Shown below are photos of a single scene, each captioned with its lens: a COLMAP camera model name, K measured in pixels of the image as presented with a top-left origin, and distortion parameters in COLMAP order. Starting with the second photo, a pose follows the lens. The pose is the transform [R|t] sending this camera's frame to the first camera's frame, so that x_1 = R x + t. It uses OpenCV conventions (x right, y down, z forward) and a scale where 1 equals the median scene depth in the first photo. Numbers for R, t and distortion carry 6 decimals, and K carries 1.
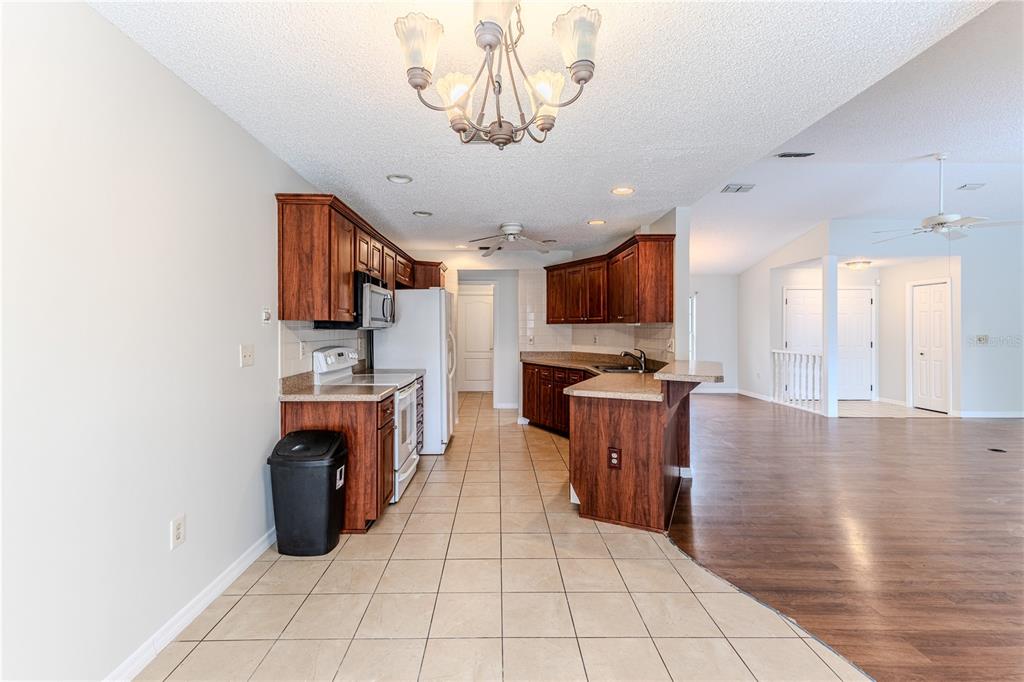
lens RADIAL K [[445.4, 0, 509.6], [0, 445.4, 331.7], [0, 0, 1]] dist [0.007353, -0.000572]
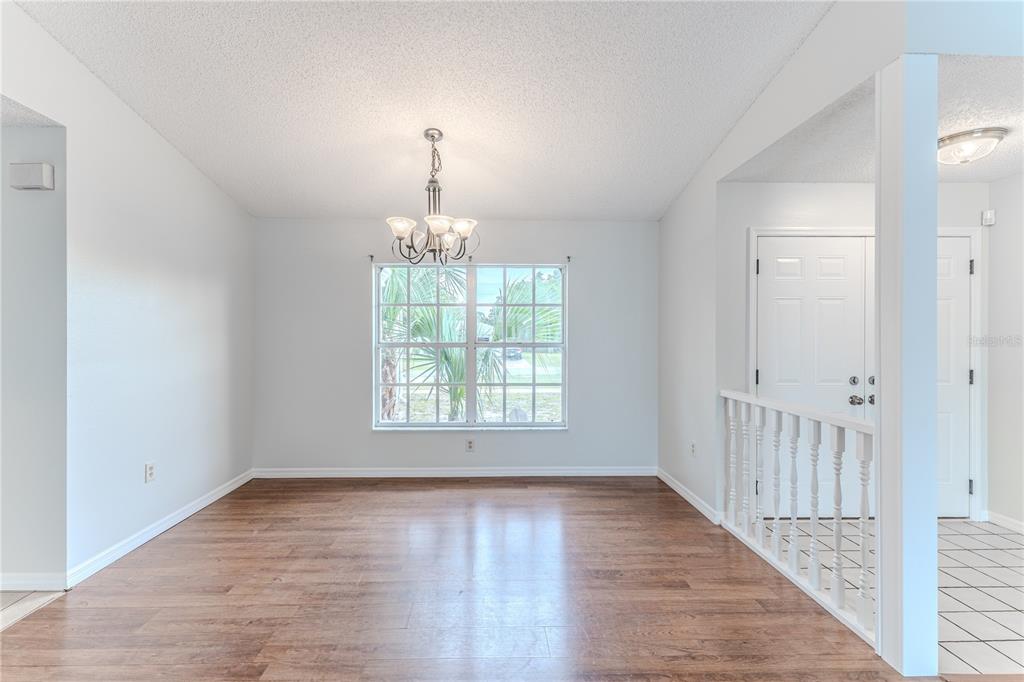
lens RADIAL K [[445.4, 0, 510.0], [0, 445.4, 340.2], [0, 0, 1]] dist [0.007353, -0.000572]
pose [[0.999701, -0.000996, 0.024424, 0.397866], [0.000954, 0.999998, 0.001719, -0.004733], [-0.024426, -0.001695, 0.999700, 0.620993]]
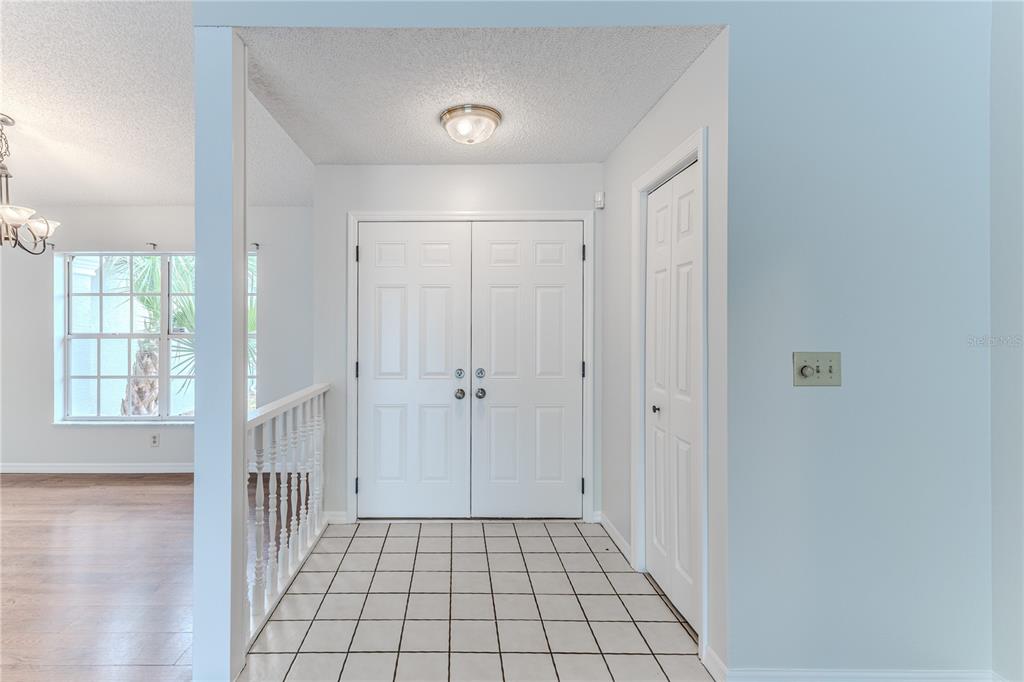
lens RADIAL K [[445.4, 0, 512.6], [0, 445.4, 330.1], [0, 0, 1]] dist [0.007353, -0.000572]
pose [[0.999990, -0.002294, 0.003747, 0.751981], [0.002294, 0.999997, 0.000160, -0.004237], [-0.003747, -0.000151, 0.999993, 0.635304]]
